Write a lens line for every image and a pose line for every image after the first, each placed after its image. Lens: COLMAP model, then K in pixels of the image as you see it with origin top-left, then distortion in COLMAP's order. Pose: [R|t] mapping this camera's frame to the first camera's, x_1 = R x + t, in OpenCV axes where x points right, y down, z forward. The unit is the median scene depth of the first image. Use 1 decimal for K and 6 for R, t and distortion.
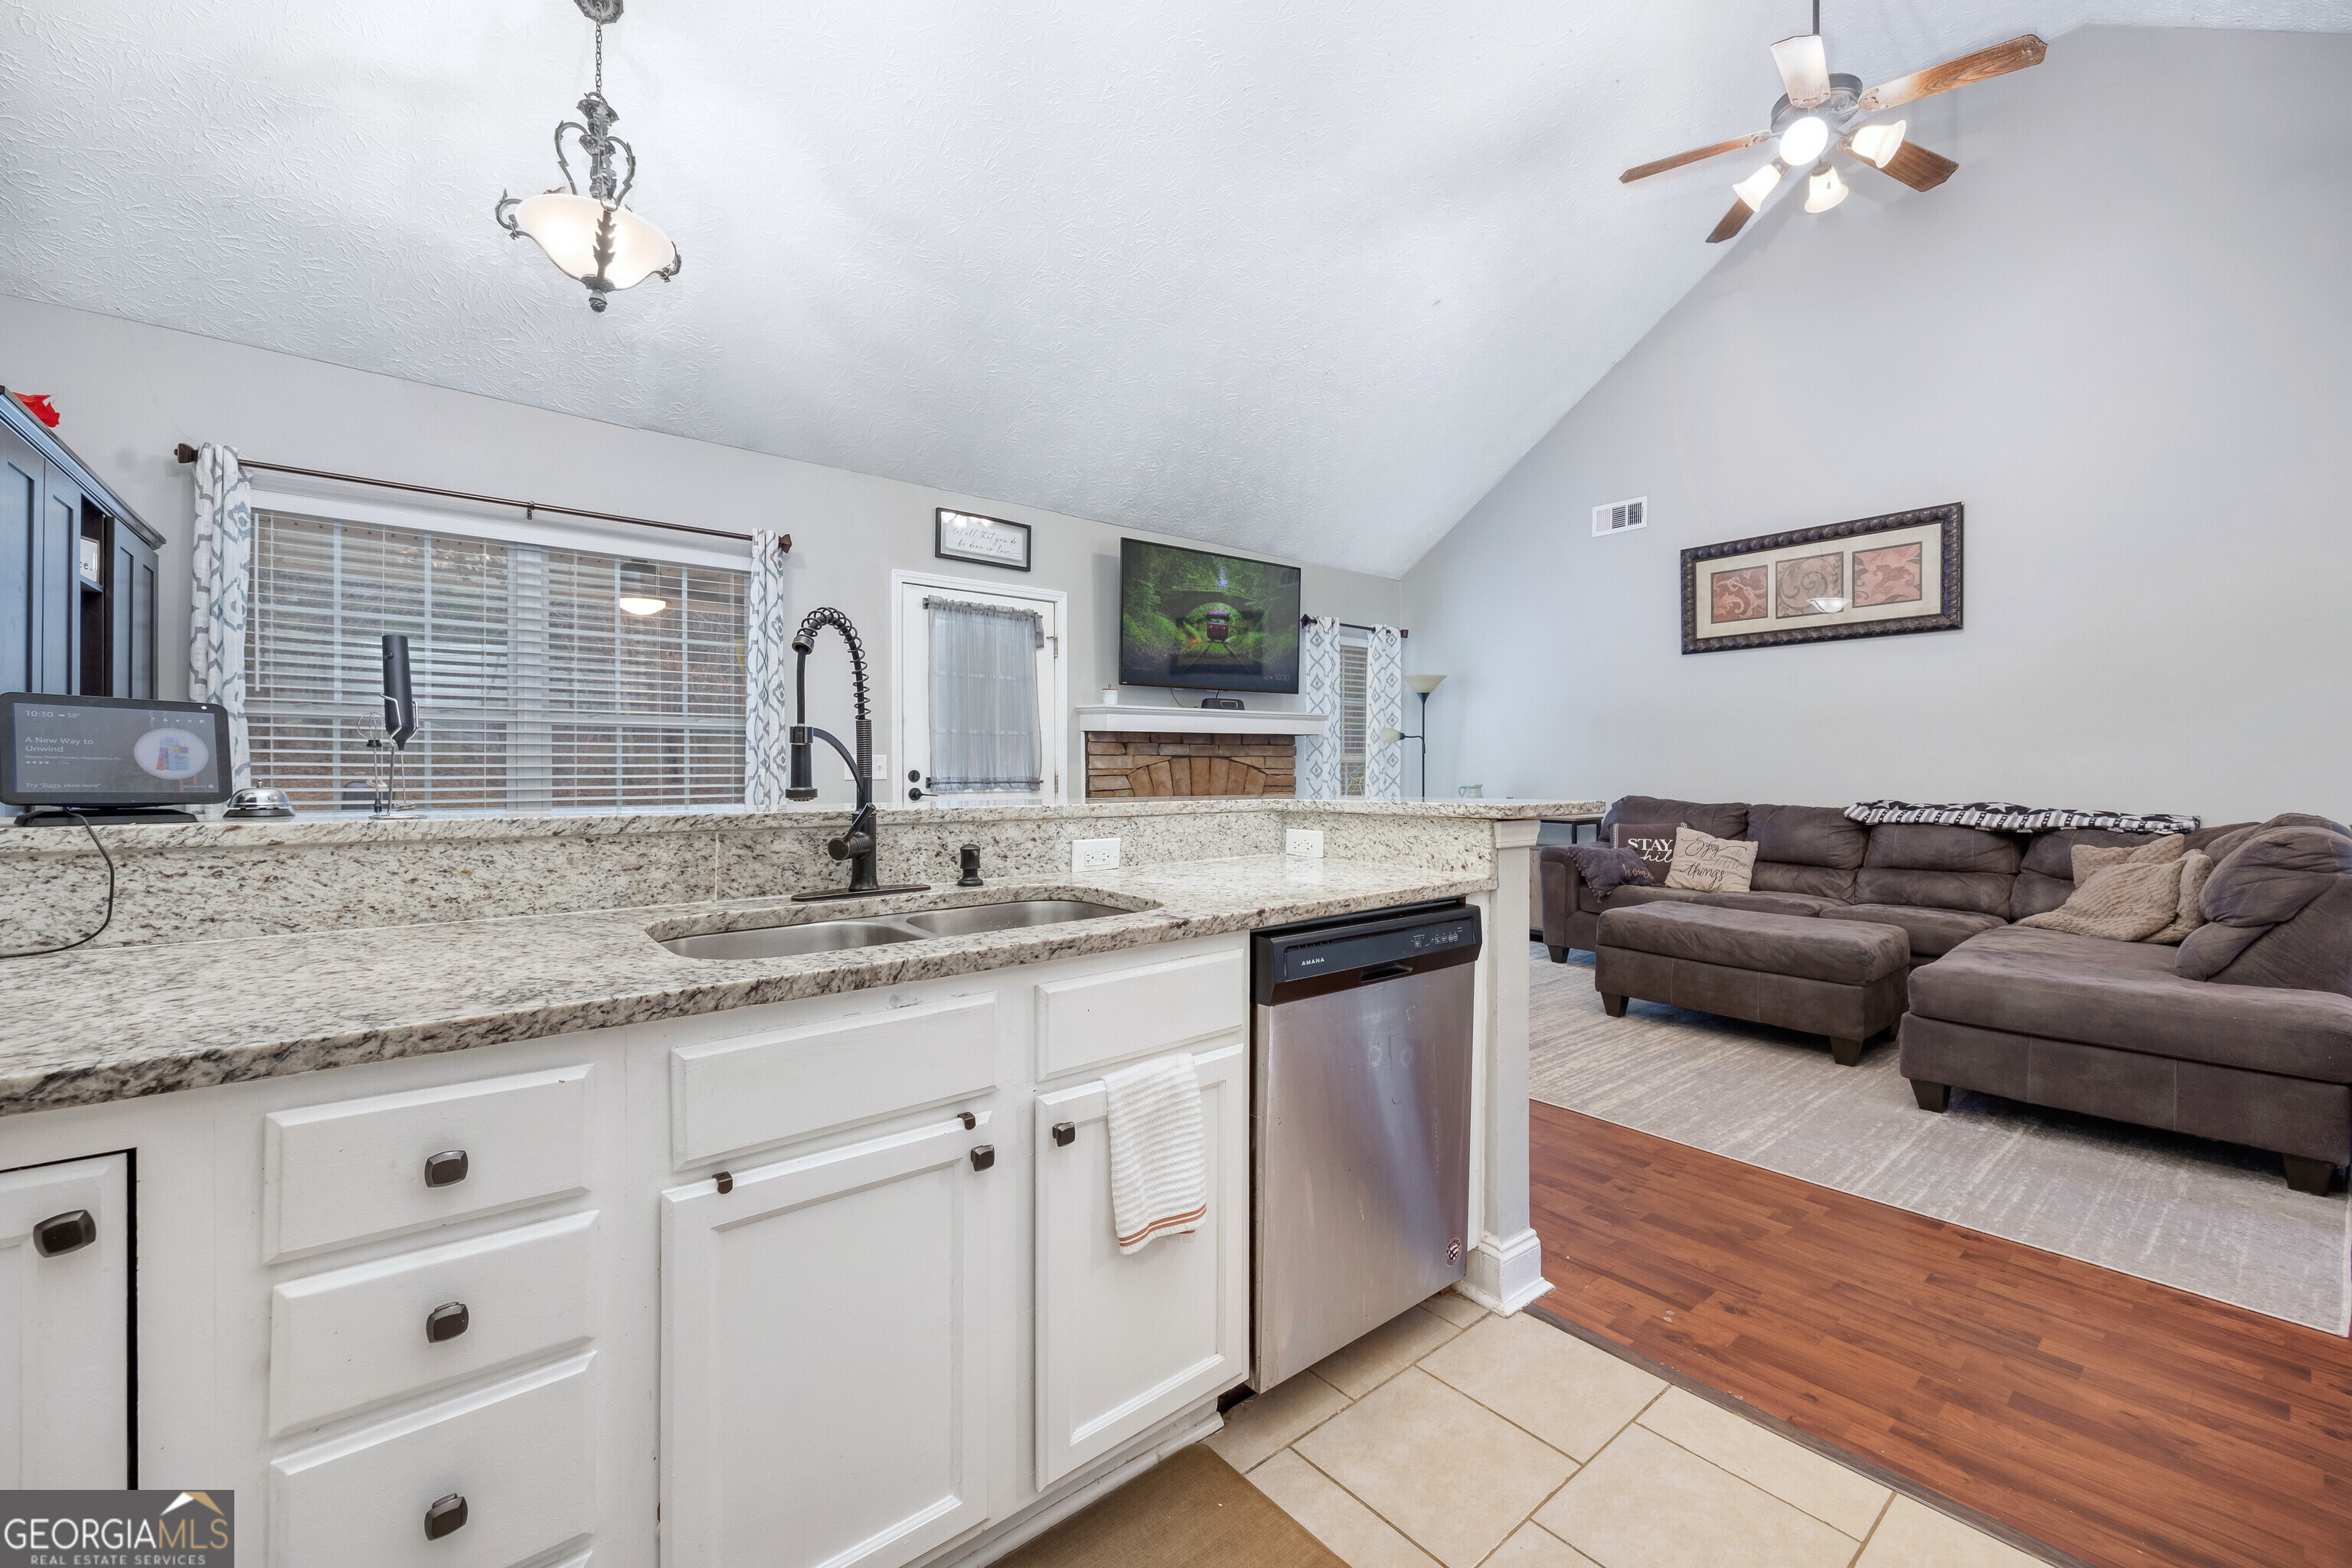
lens RADIAL K [[940.9, 0, 1178.8], [0, 940.9, 780.9], [0, 0, 1]] dist [-0.010423, -0.000623]
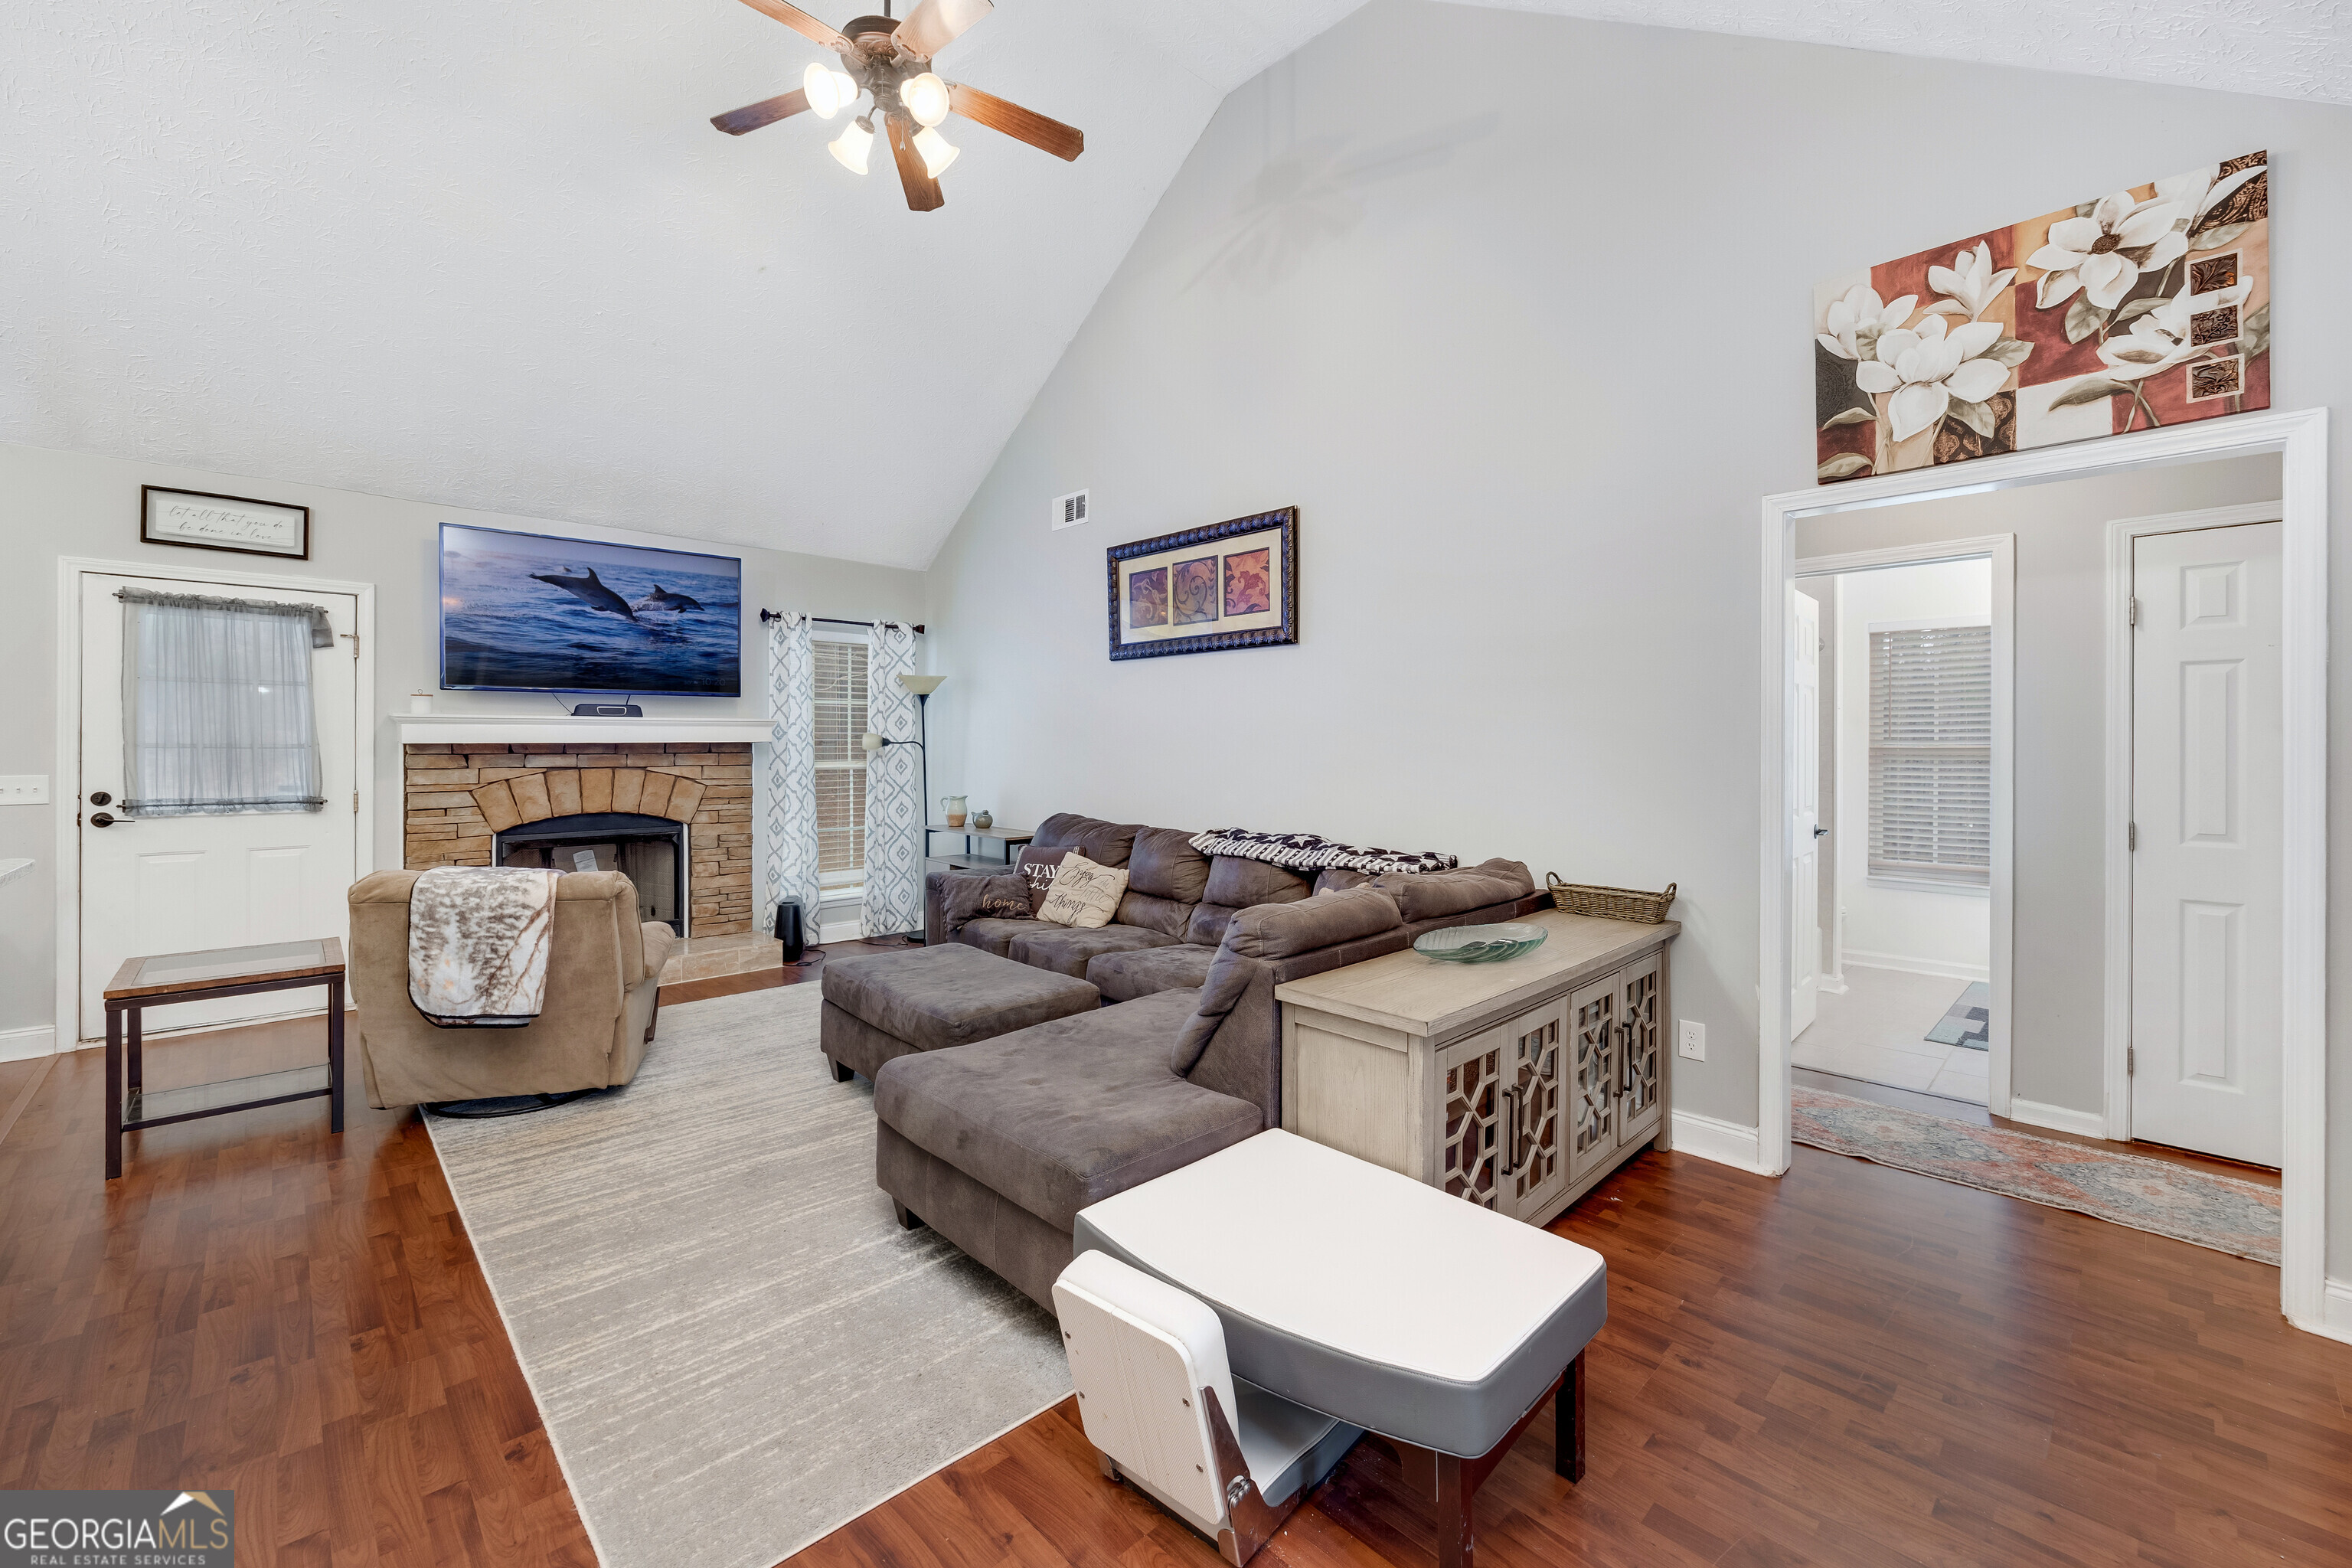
lens RADIAL K [[954.1, 0, 1180.9], [0, 954.1, 747.3], [0, 0, 1]] dist [-0.002963, 0.000559]
pose [[0.997113, 0.005240, 0.075746, 0.581225], [-0.004607, 0.999953, -0.008538, -0.045824], [-0.075787, 0.008164, 0.997091, 0.062911]]
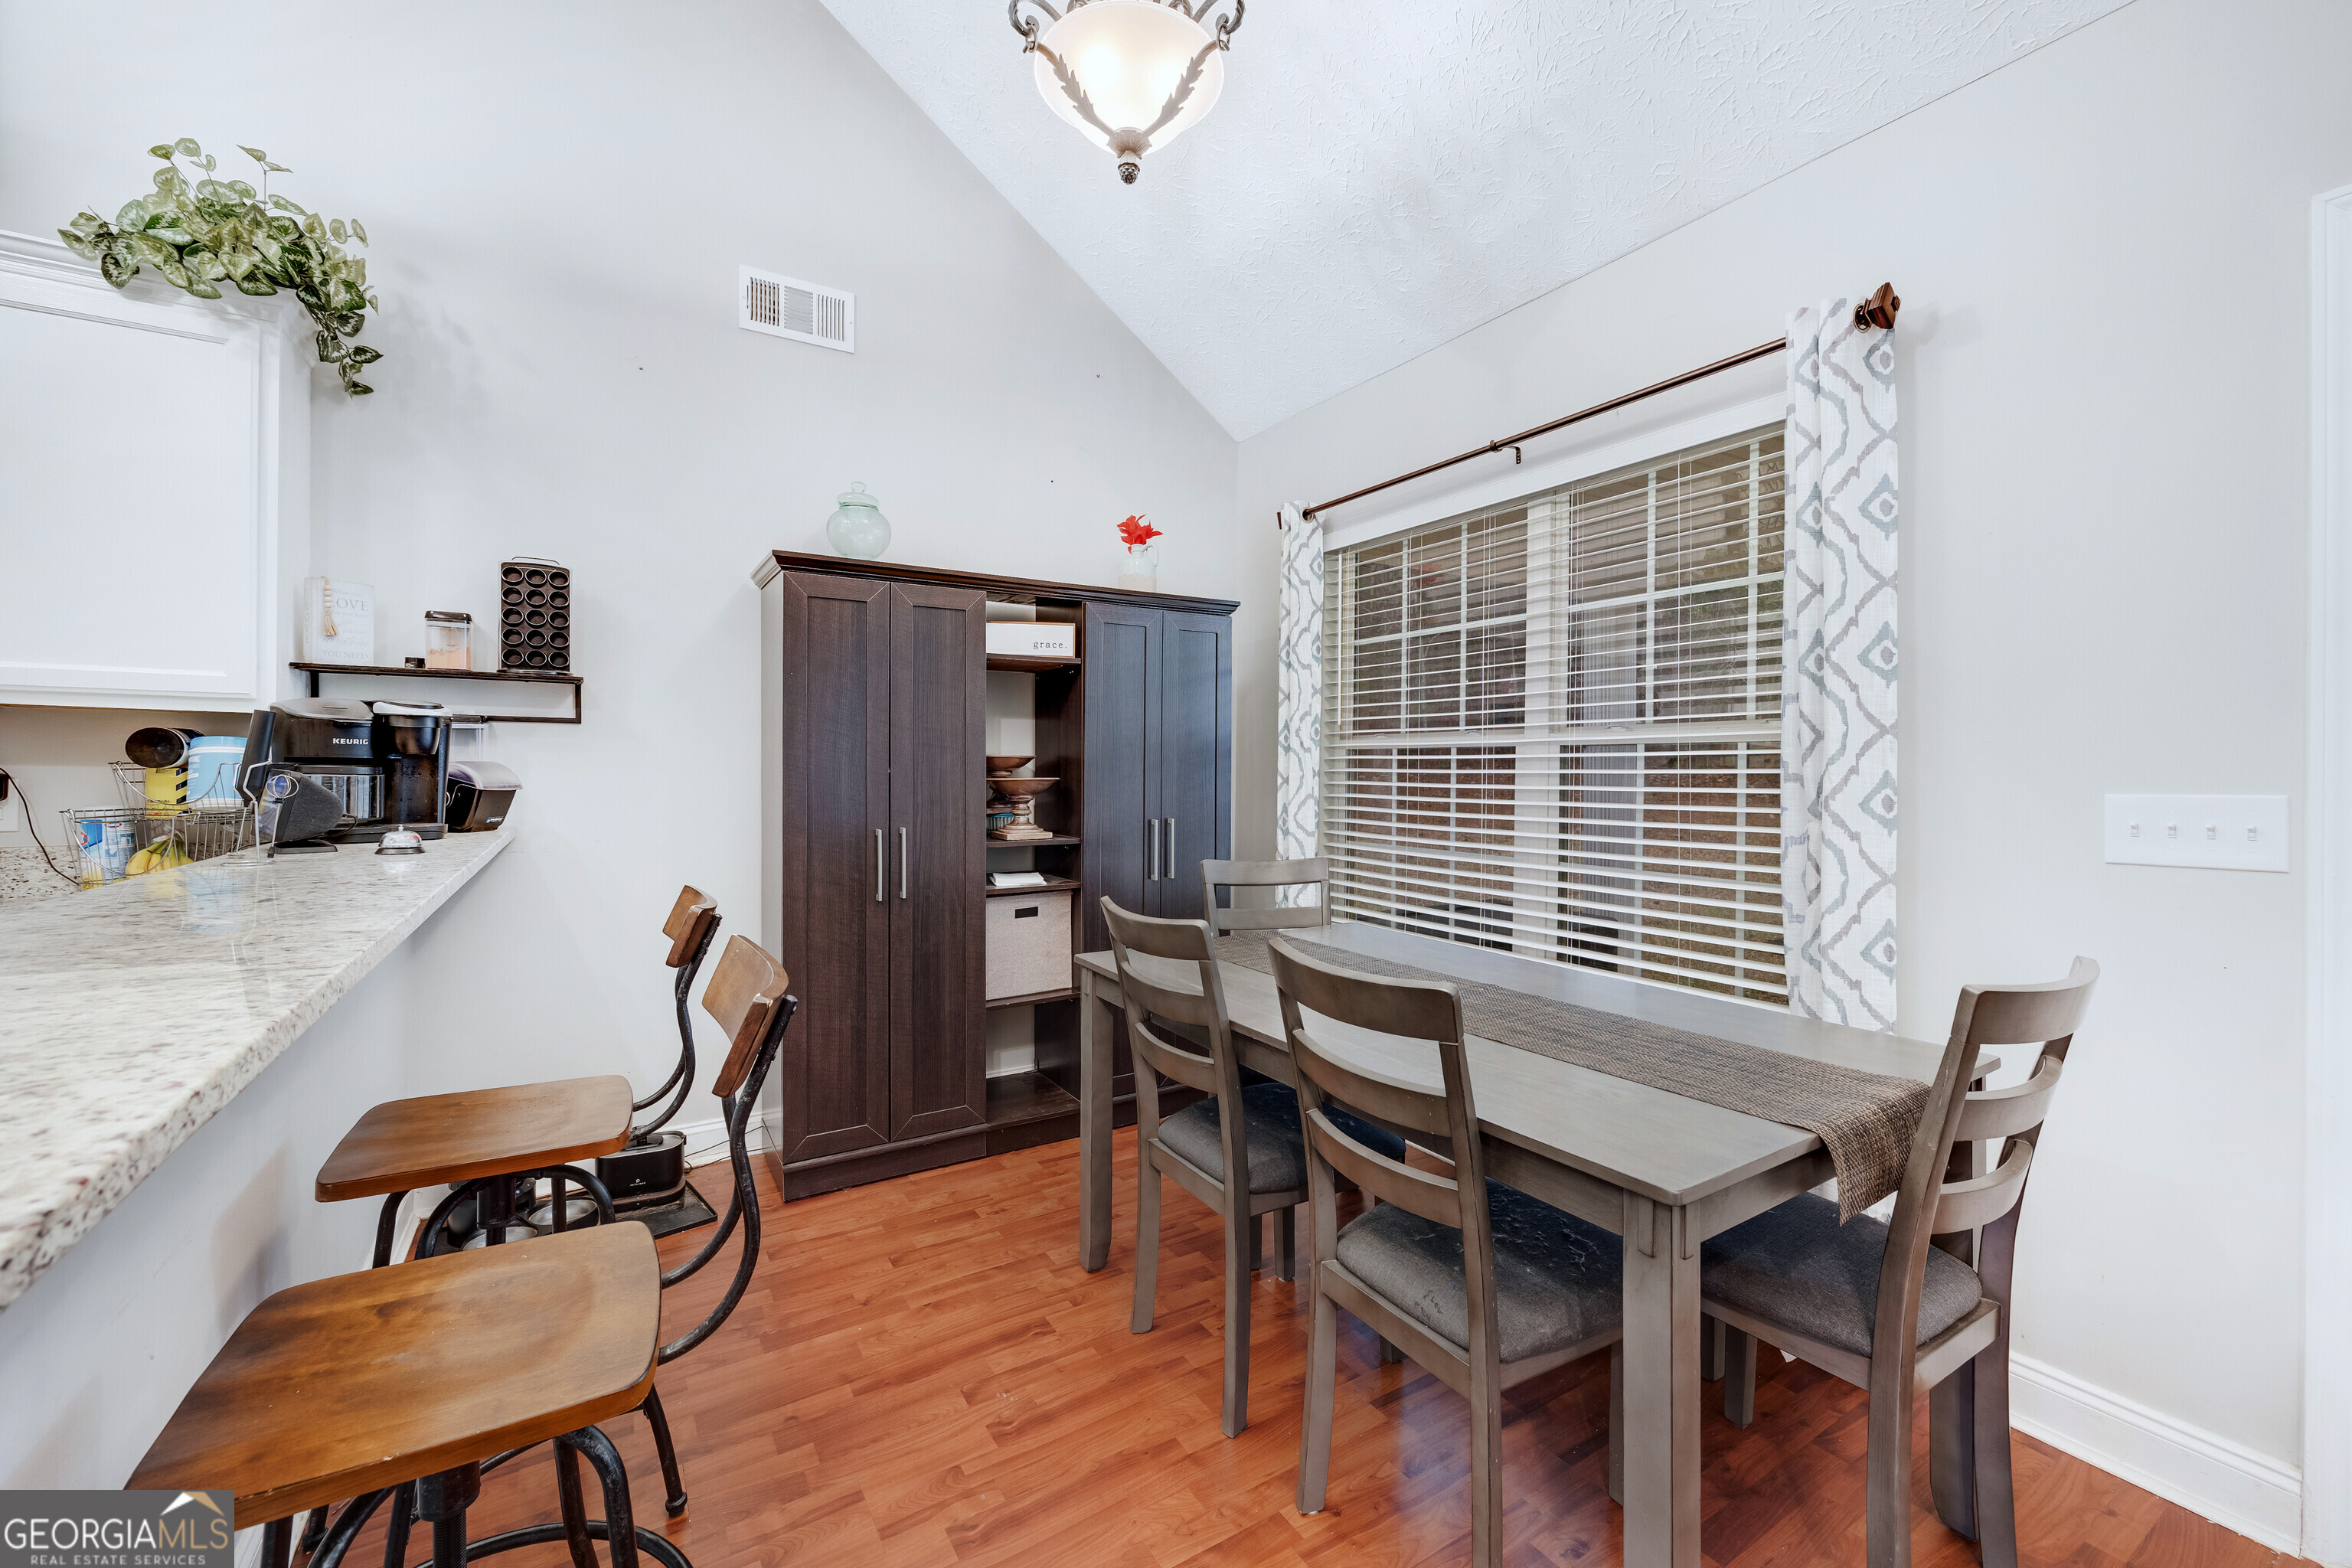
lens RADIAL K [[954.1, 0, 1197.4], [0, 954.1, 762.3], [0, 0, 1]] dist [-0.002963, 0.000559]
pose [[-0.142052, 0.003921, -0.989851, 0.260236], [-0.022413, 0.999723, 0.007176, -0.054741], [0.989605, 0.023205, -0.141925, 1.072911]]
